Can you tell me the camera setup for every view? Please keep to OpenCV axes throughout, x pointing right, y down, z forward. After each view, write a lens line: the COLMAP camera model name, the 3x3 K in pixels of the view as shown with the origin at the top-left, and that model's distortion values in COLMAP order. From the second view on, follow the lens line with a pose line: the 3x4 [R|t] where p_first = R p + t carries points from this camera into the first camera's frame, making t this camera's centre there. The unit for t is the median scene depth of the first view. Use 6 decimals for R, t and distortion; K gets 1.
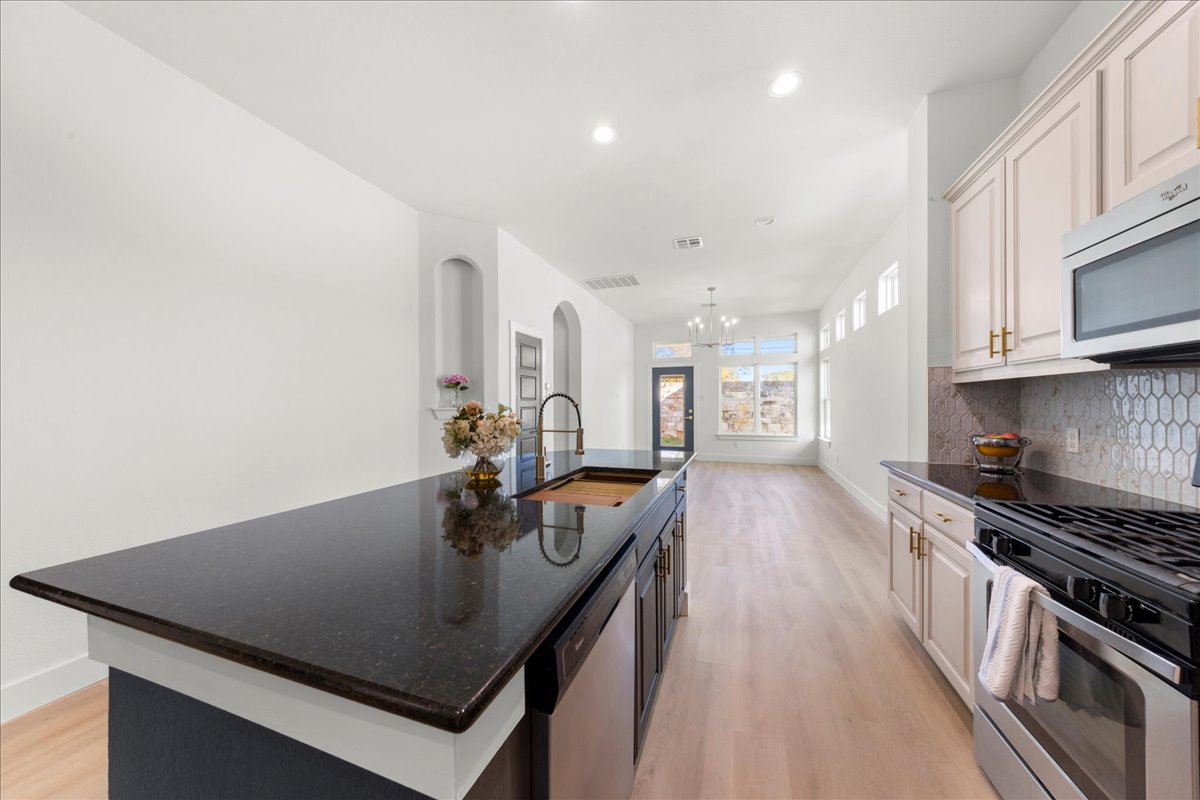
lens RADIAL K [[409.3, 0, 597.0], [0, 409.3, 402.9], [0, 0, 1]] dist [-0.001789, -0.000617]
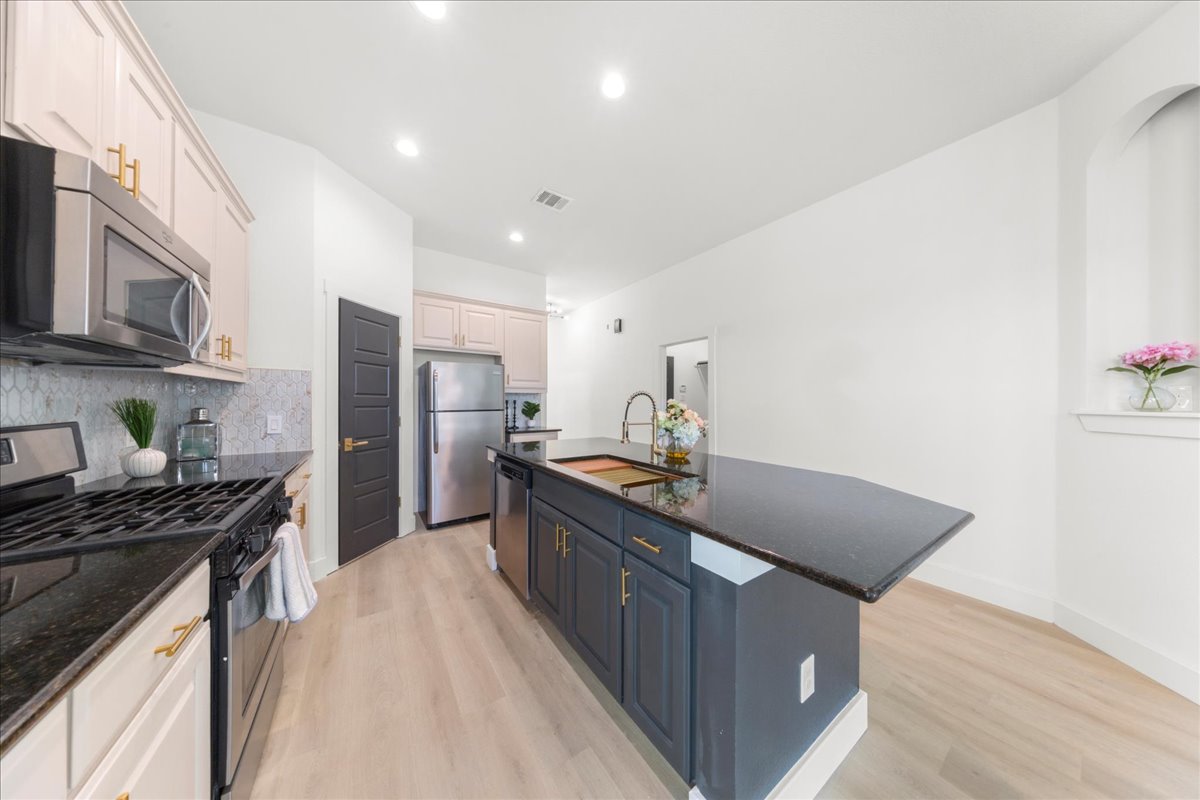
lens RADIAL K [[338.9, 0, 607.7], [0, 338.9, 404.6], [0, 0, 1]] dist [-0.015597, -0.000292]
pose [[-0.571378, 0.014141, -0.820565, 0.968862], [0.000997, 0.999863, 0.016536, 0.003522], [0.820686, 0.008630, -0.571314, 1.850793]]
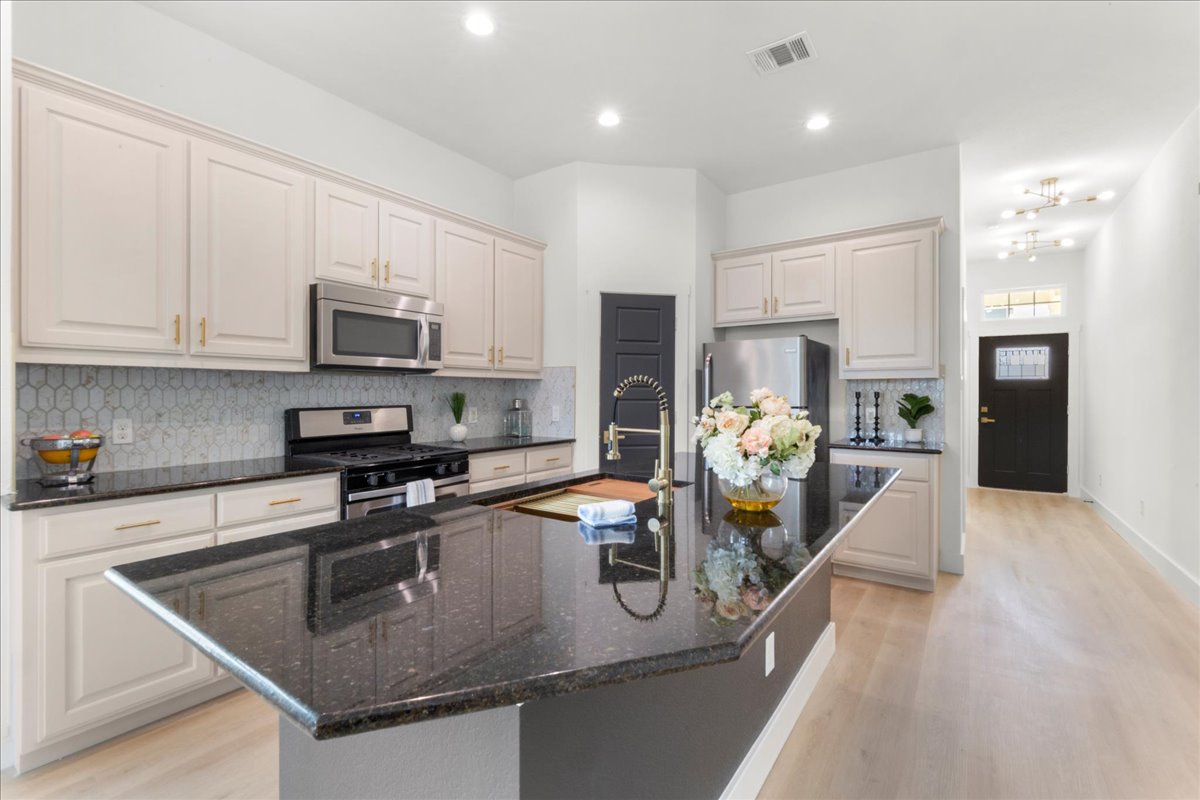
lens RADIAL K [[522.5, 0, 600.6], [0, 522.5, 393.4], [0, 0, 1]] dist [0.000039, -0.000096]
pose [[-0.964915, 0.007288, 0.262461, -0.340595], [0.007540, 0.999972, -0.000048, 0.010991], [-0.262453, 0.001932, -0.964943, 2.361229]]
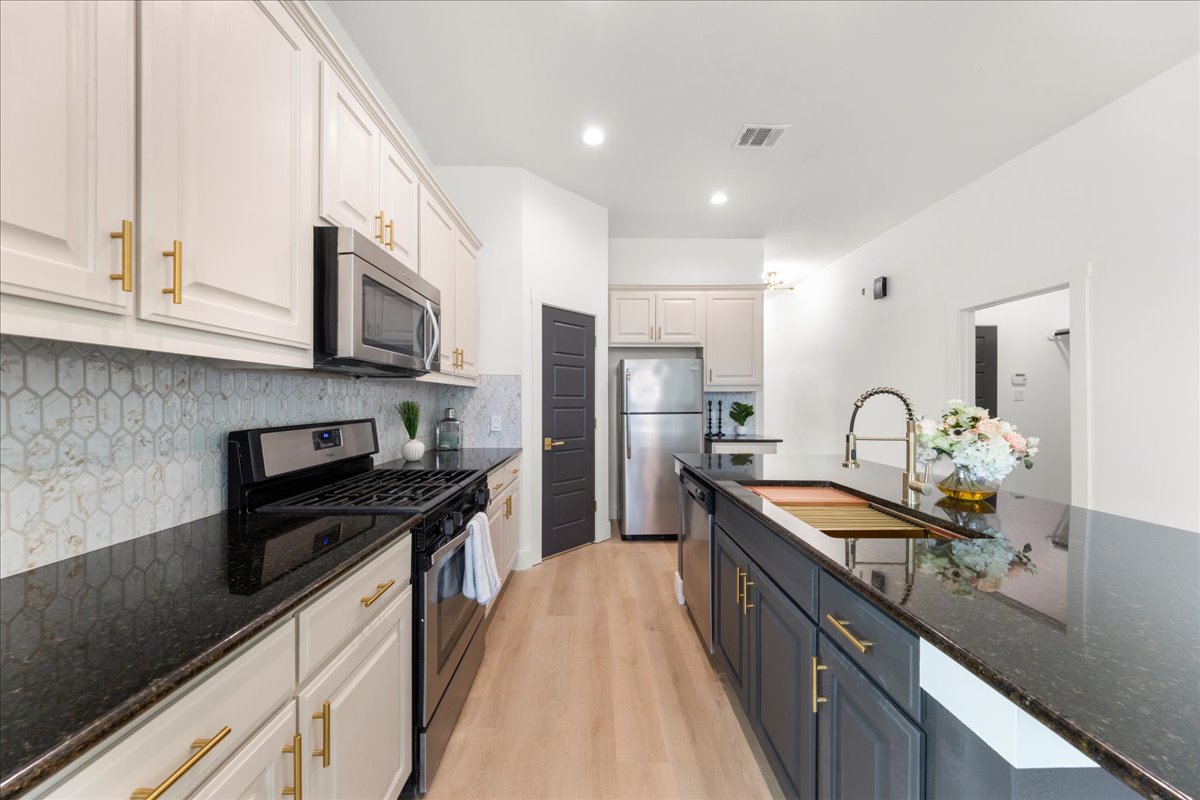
lens RADIAL K [[409.3, 0, 595.9], [0, 409.3, 405.3], [0, 0, 1]] dist [-0.001789, -0.000617]
pose [[-0.936652, 0.011201, -0.350082, 0.847475], [0.006539, 0.999874, 0.014498, -0.002533], [0.350200, 0.011291, -0.936607, 1.901675]]
